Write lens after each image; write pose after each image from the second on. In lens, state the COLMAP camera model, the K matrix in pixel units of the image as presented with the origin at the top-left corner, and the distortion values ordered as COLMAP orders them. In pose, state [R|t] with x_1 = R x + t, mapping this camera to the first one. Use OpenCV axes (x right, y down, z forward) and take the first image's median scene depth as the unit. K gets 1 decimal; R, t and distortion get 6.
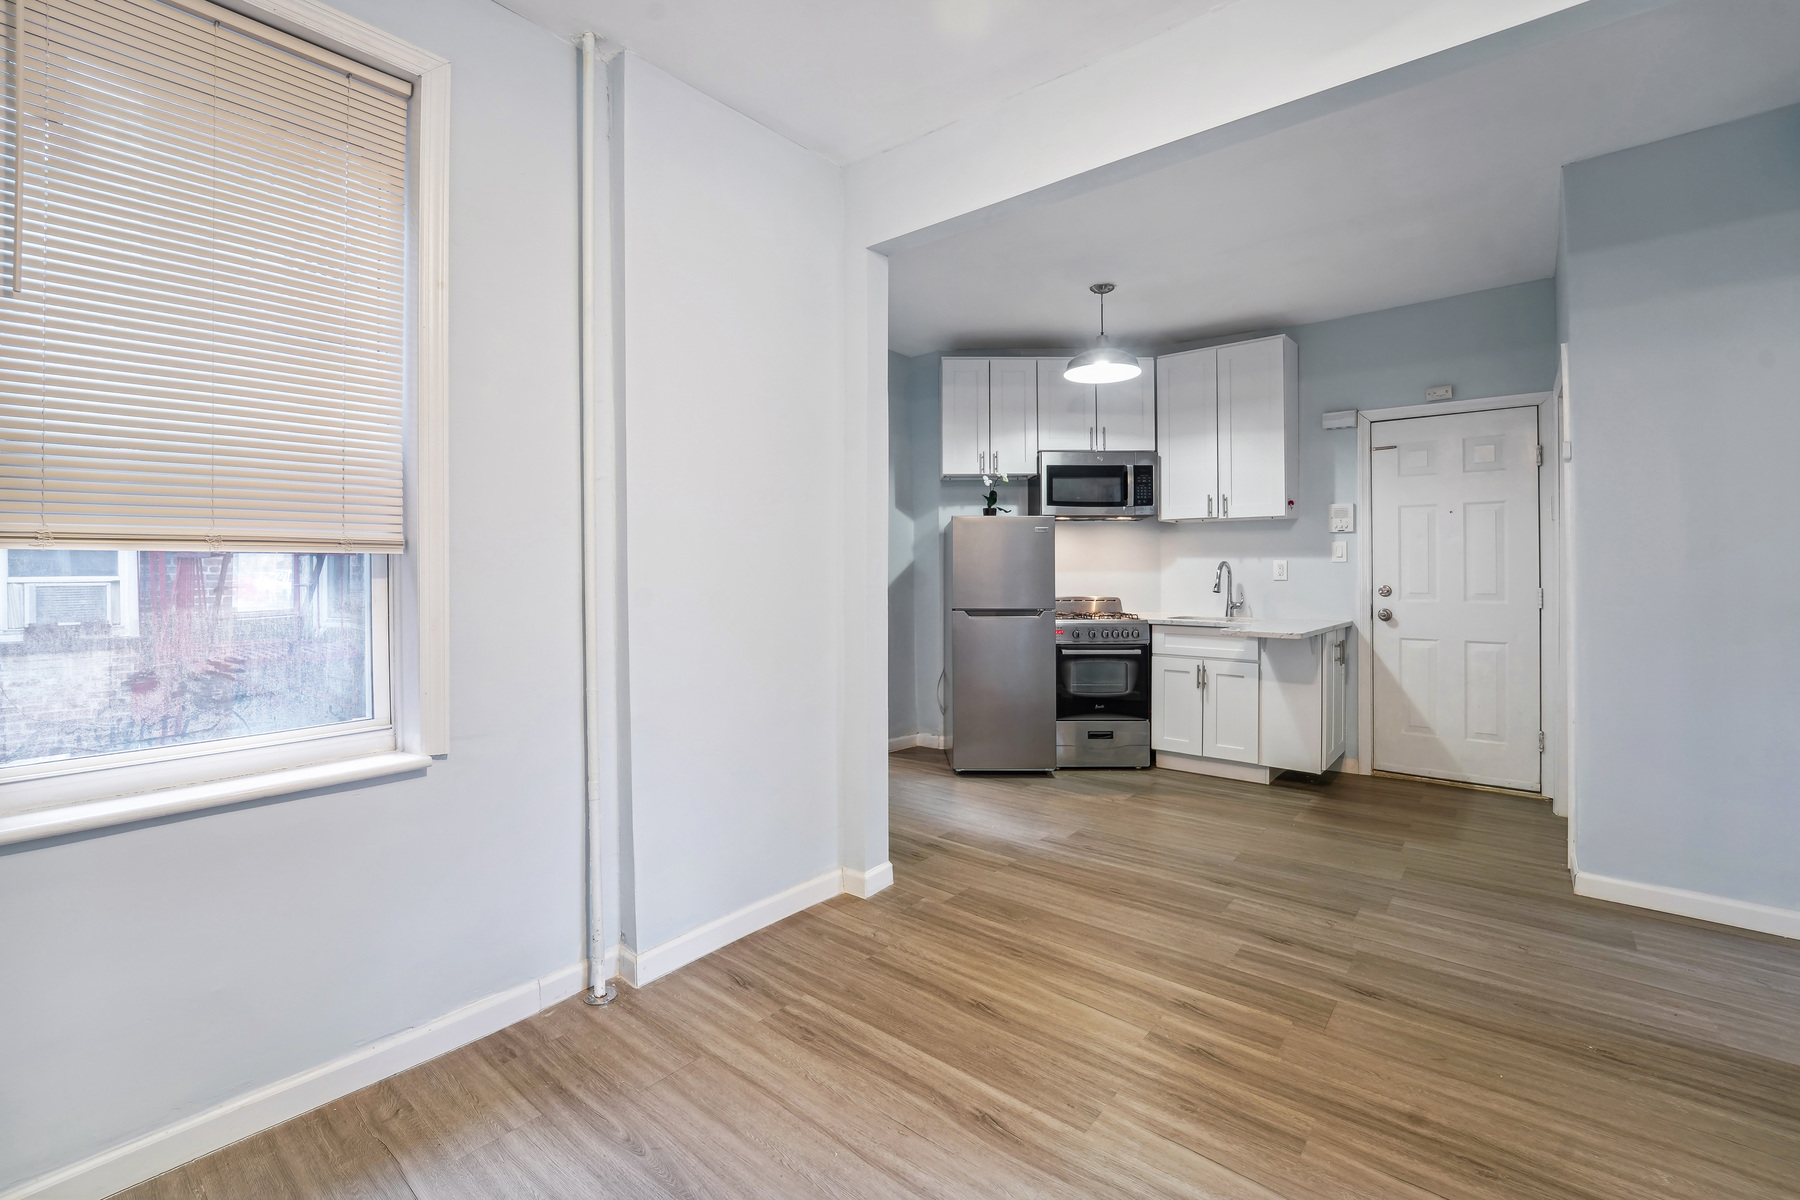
lens RADIAL K [[750.9, 0, 906.4], [0, 750.9, 561.5], [0, 0, 1]] dist [-0.002599, -0.006369]
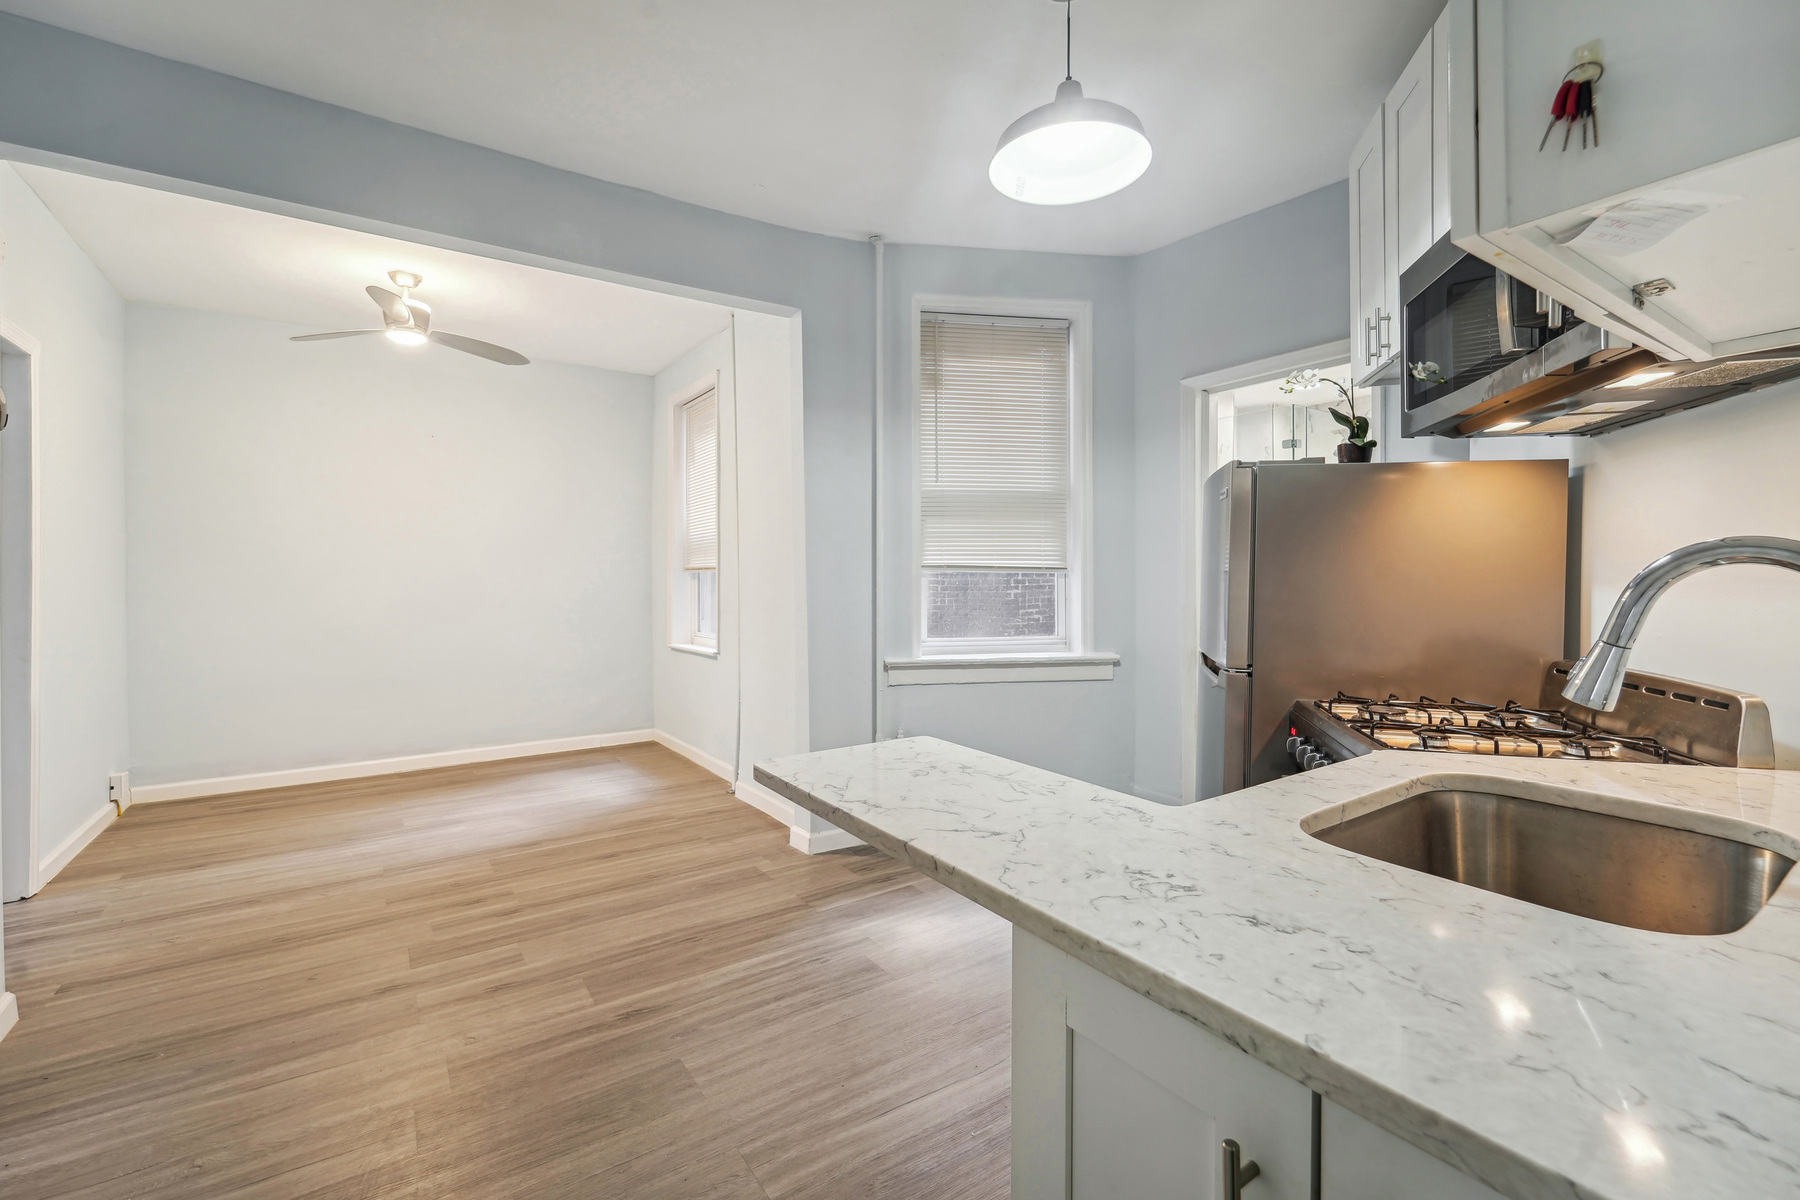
lens RADIAL K [[790.6, 0, 914.0], [0, 790.6, 572.4], [0, 0, 1]] dist [0.039189, -0.019720]
pose [[-0.265813, -0.002129, -0.964022, 0.822330], [0.010038, 0.999937, -0.004976, 0.007285], [0.963972, -0.011000, -0.265775, 1.102363]]
